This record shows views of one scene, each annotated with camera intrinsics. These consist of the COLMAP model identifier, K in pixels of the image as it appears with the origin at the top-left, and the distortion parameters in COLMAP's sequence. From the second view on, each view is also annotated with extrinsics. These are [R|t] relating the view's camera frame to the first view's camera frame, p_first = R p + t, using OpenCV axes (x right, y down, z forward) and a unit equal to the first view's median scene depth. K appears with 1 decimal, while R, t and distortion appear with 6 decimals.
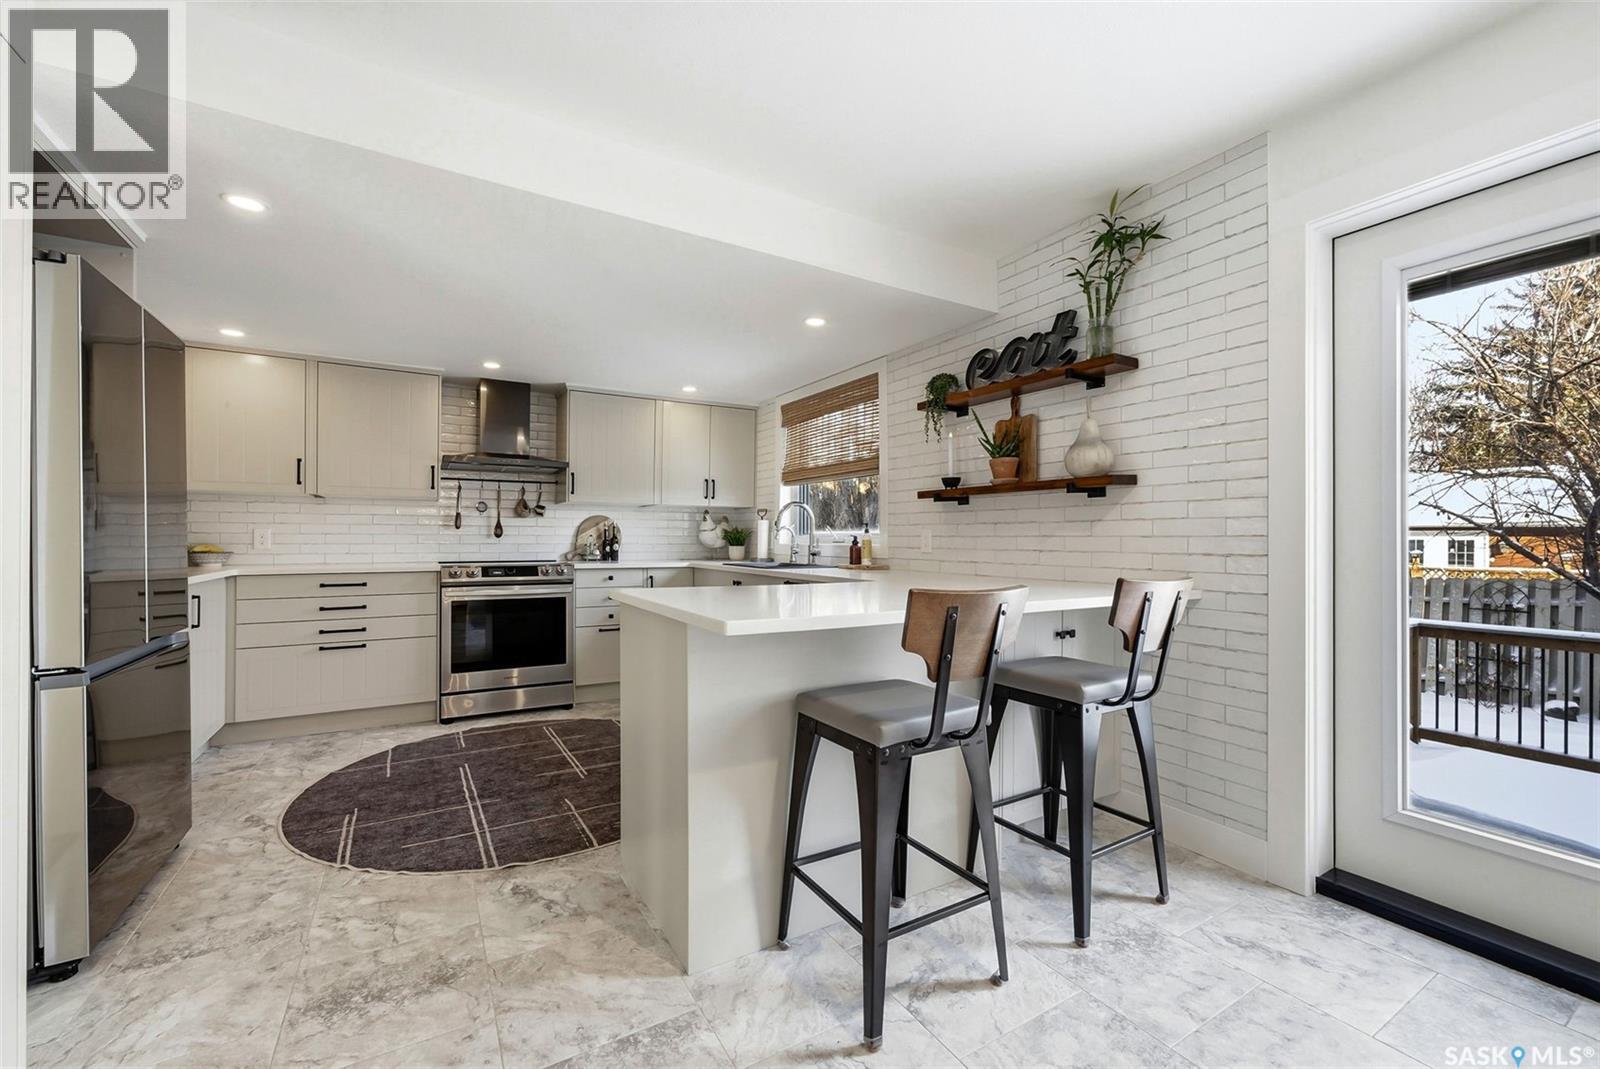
lens RADIAL K [[645.3, 0, 796.9], [0, 645.3, 537.0], [0, 0, 1]] dist [-0.003709, 0.002006]
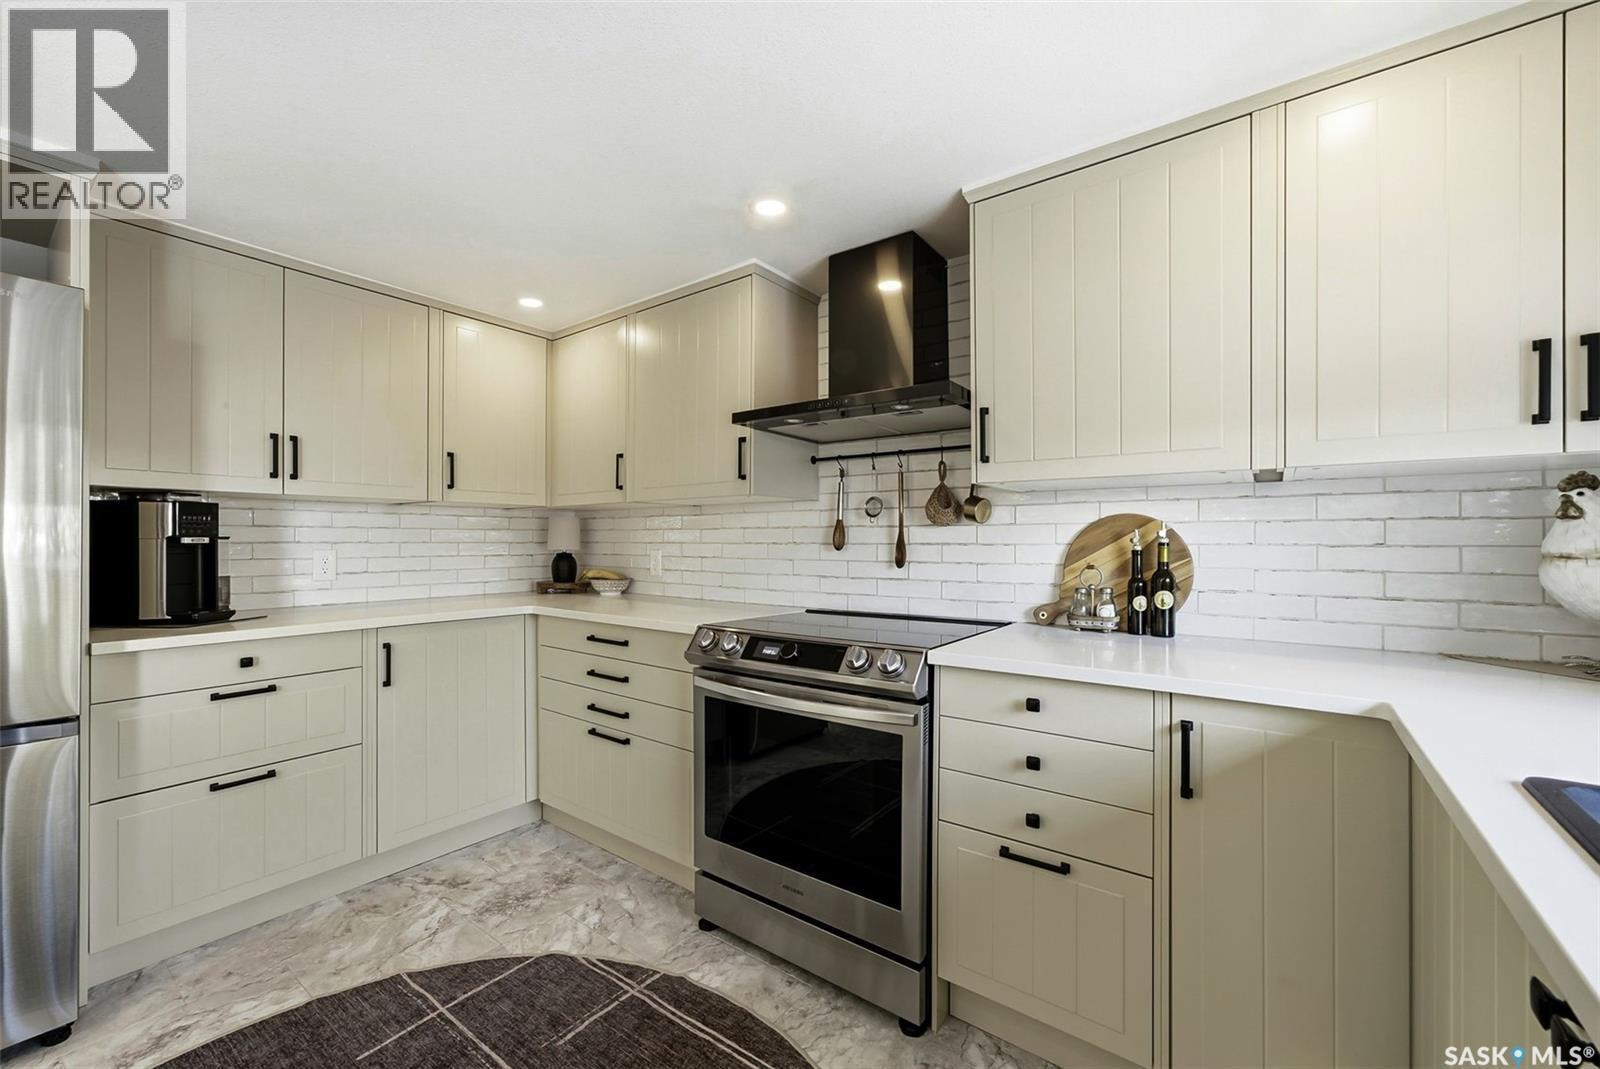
lens RADIAL K [[645.3, 0, 789.0], [0, 645.3, 551.3], [0, 0, 1]] dist [-0.003709, 0.002006]
pose [[0.380362, 0.012093, -0.924758, -0.044761], [0.001579, 0.999905, 0.013726, -0.026171], [0.924836, -0.006681, 0.380307, 1.043813]]
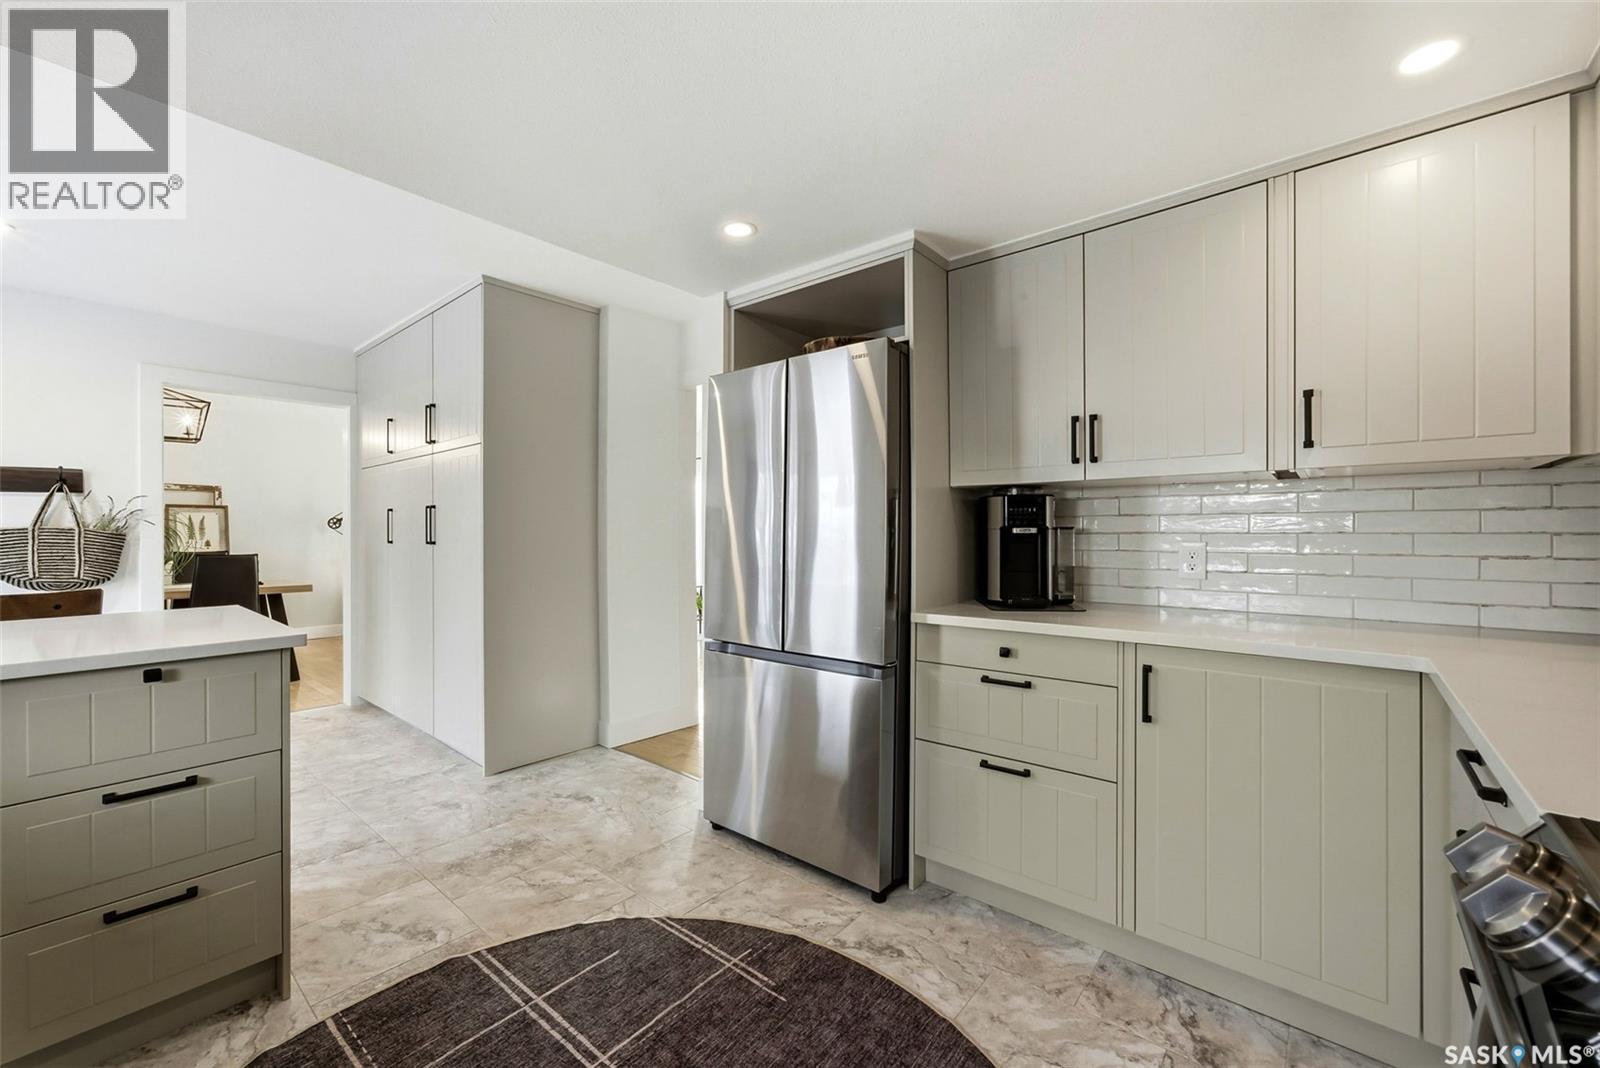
lens RADIAL K [[645.3, 0, 796.2], [0, 645.3, 538.3], [0, 0, 1]] dist [-0.003709, 0.002006]
pose [[-0.945529, 0.002949, -0.325523, -0.404177], [-0.000213, 0.999953, 0.009677, -0.027787], [0.325537, 0.009219, -0.945484, 1.307317]]
